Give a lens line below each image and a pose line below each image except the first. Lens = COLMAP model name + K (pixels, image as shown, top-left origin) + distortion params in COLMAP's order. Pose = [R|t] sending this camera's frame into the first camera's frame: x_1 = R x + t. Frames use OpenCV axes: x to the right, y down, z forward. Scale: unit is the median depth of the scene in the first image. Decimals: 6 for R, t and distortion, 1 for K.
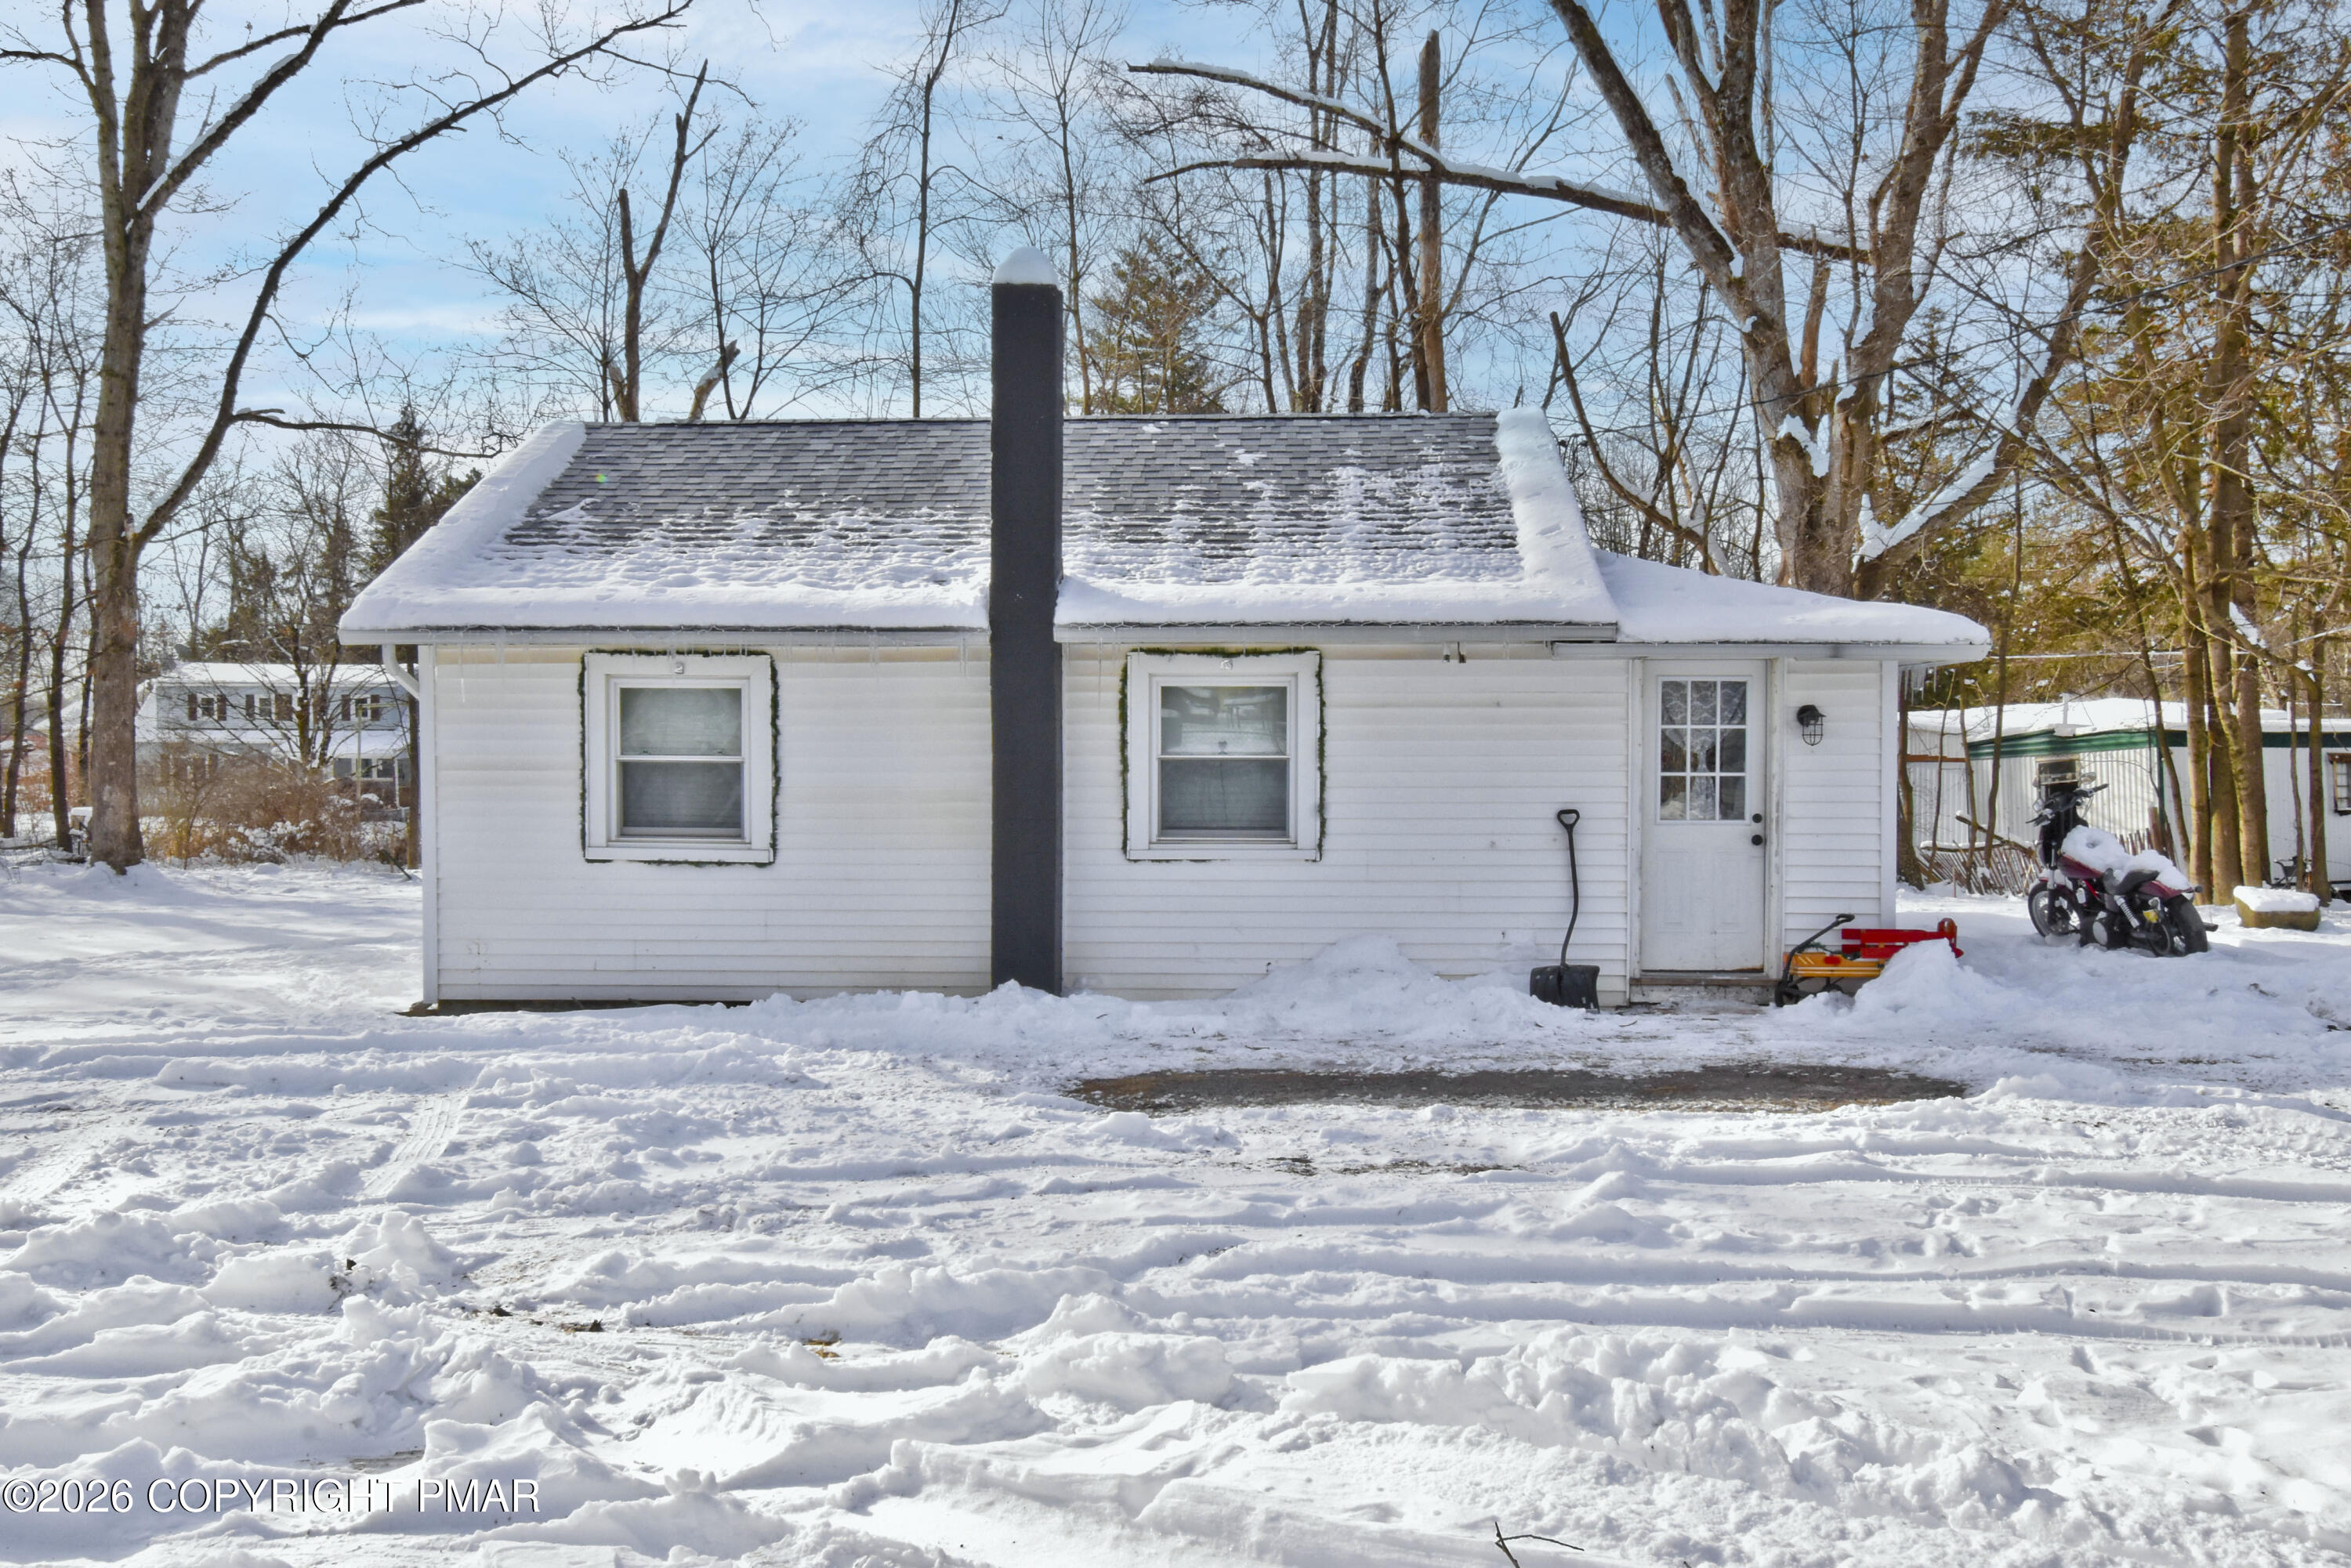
lens RADIAL K [[2170.5, 0, 1175.5], [0, 2170.5, 784.0], [0, 0, 1]] dist [0.008042, 0.003429]
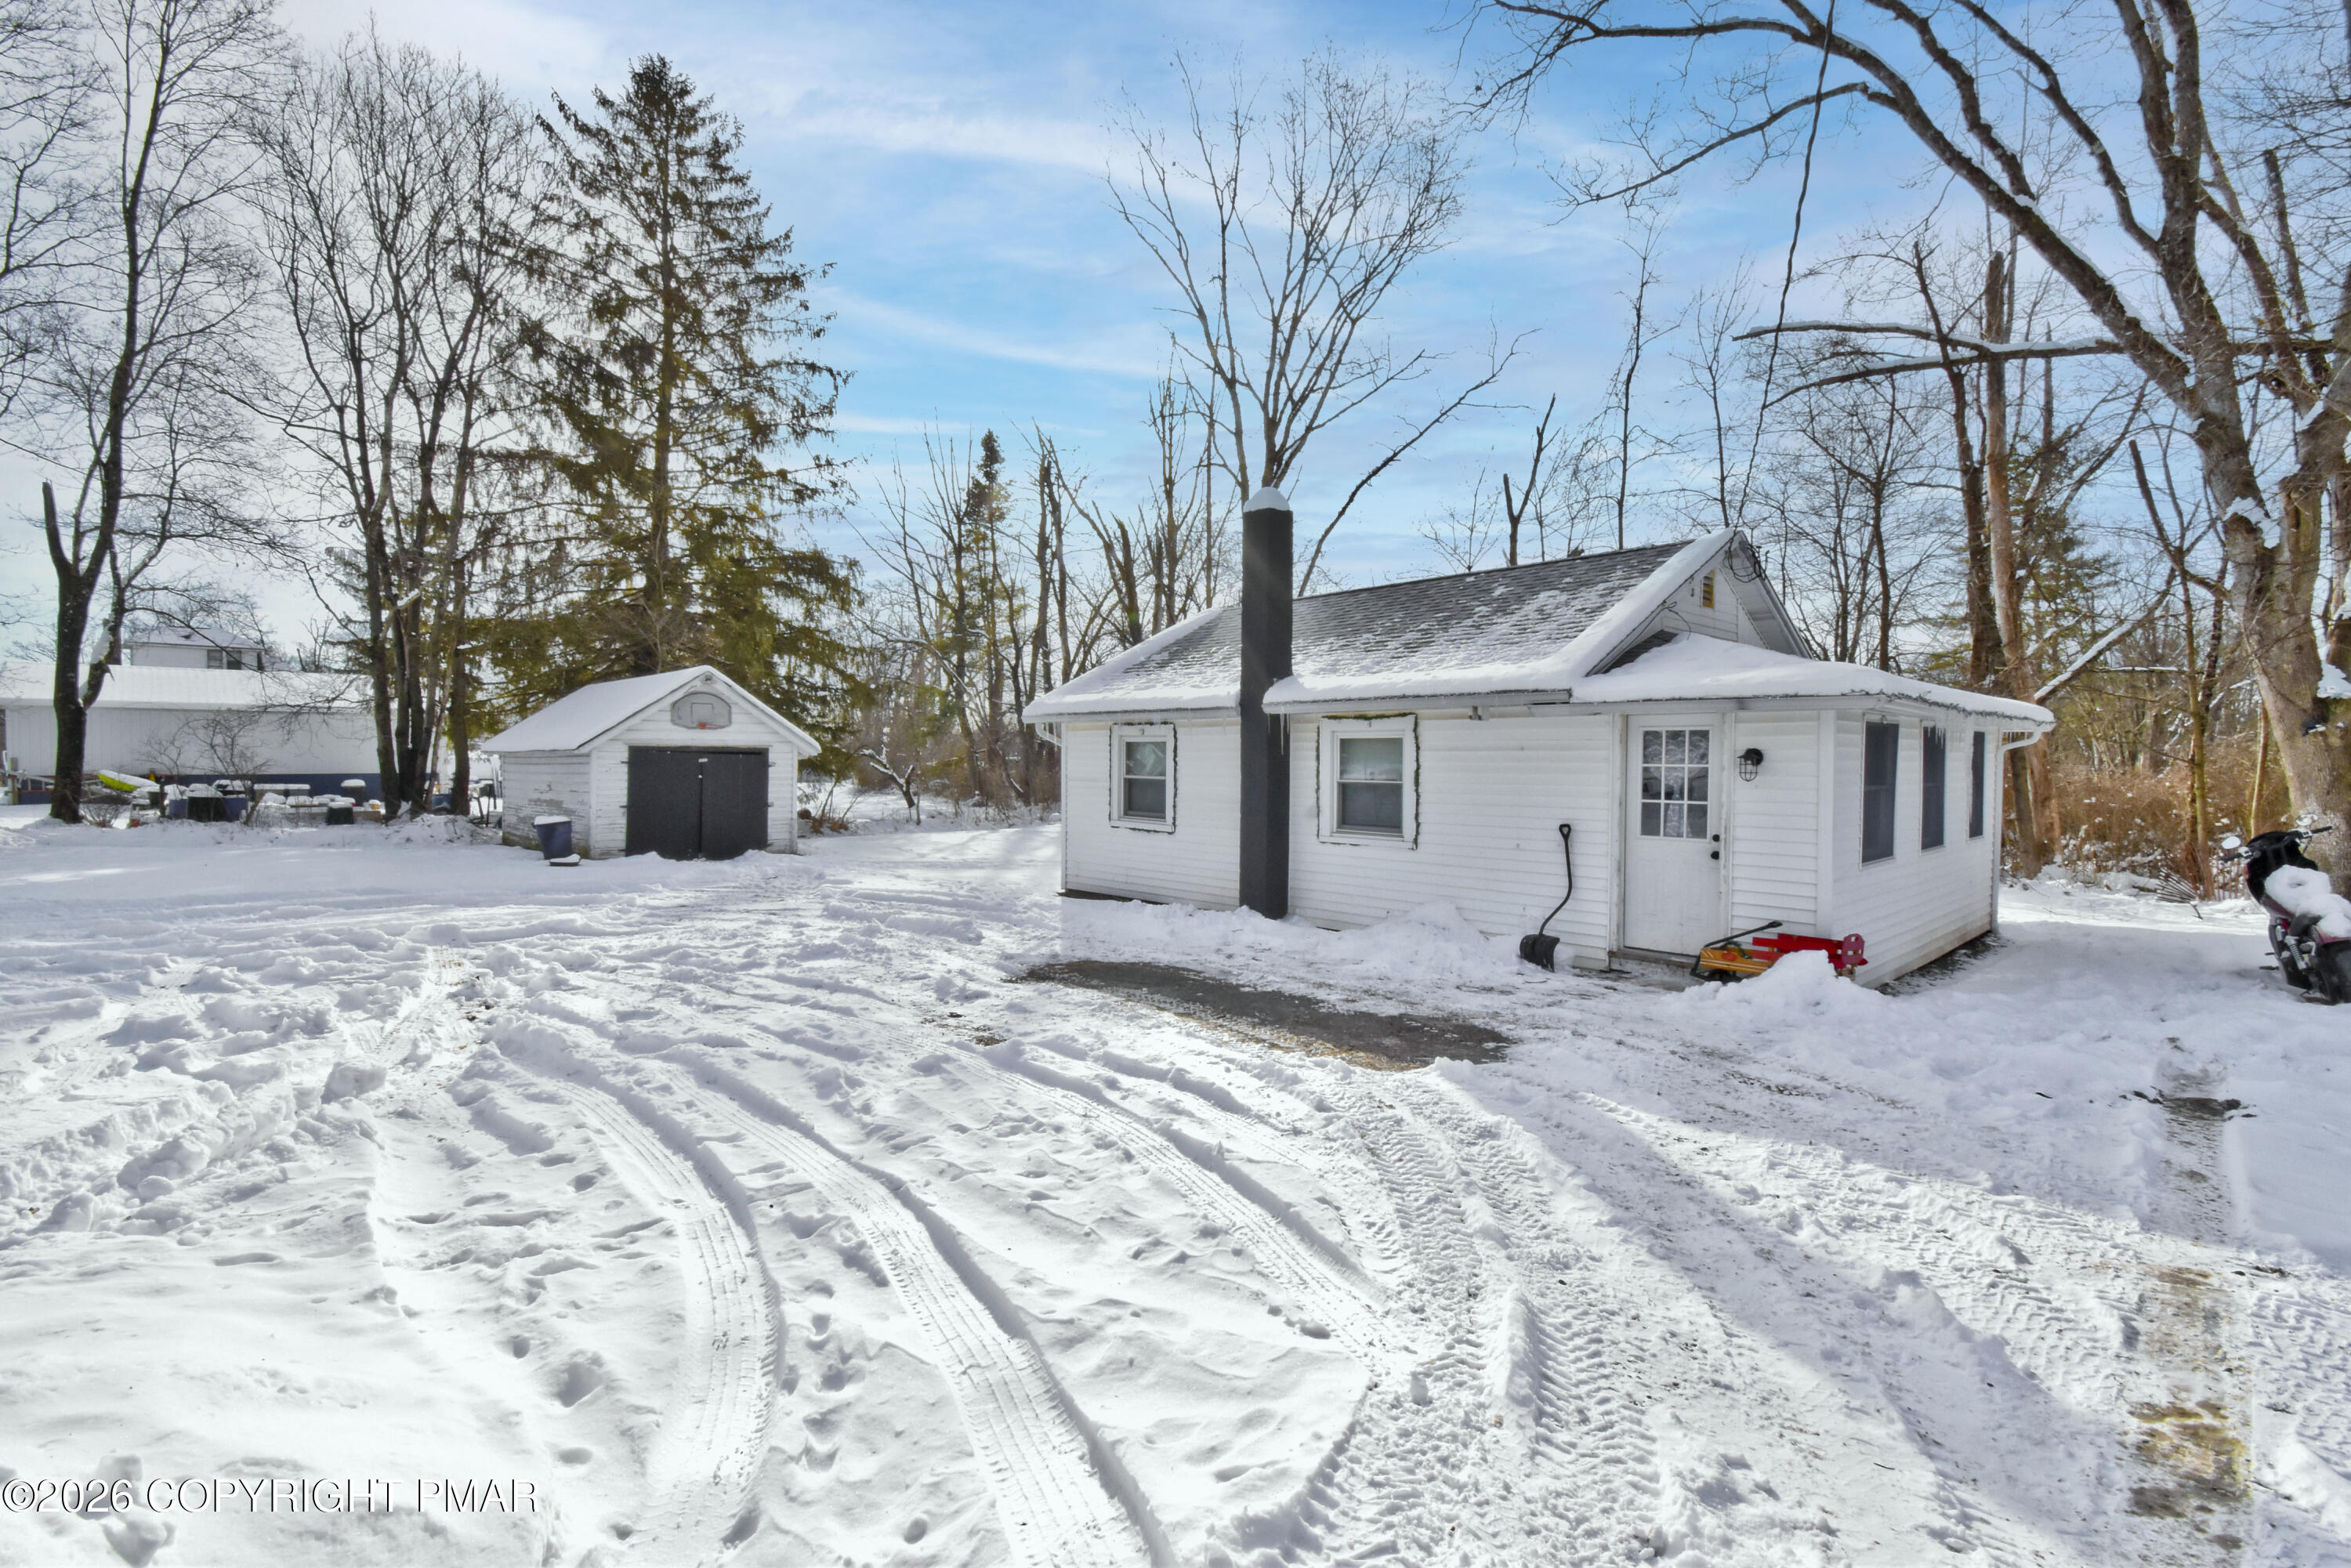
lens RADIAL K [[1079.1, 0, 1175.5], [0, 1079.1, 784.0], [0, 0, 1]] dist [0.033638, -0.030464]
pose [[0.714402, 0.020048, -0.699448, 0.482798], [-0.022445, 0.999732, 0.005731, -0.012253], [0.699375, 0.011605, 0.714661, 0.325855]]
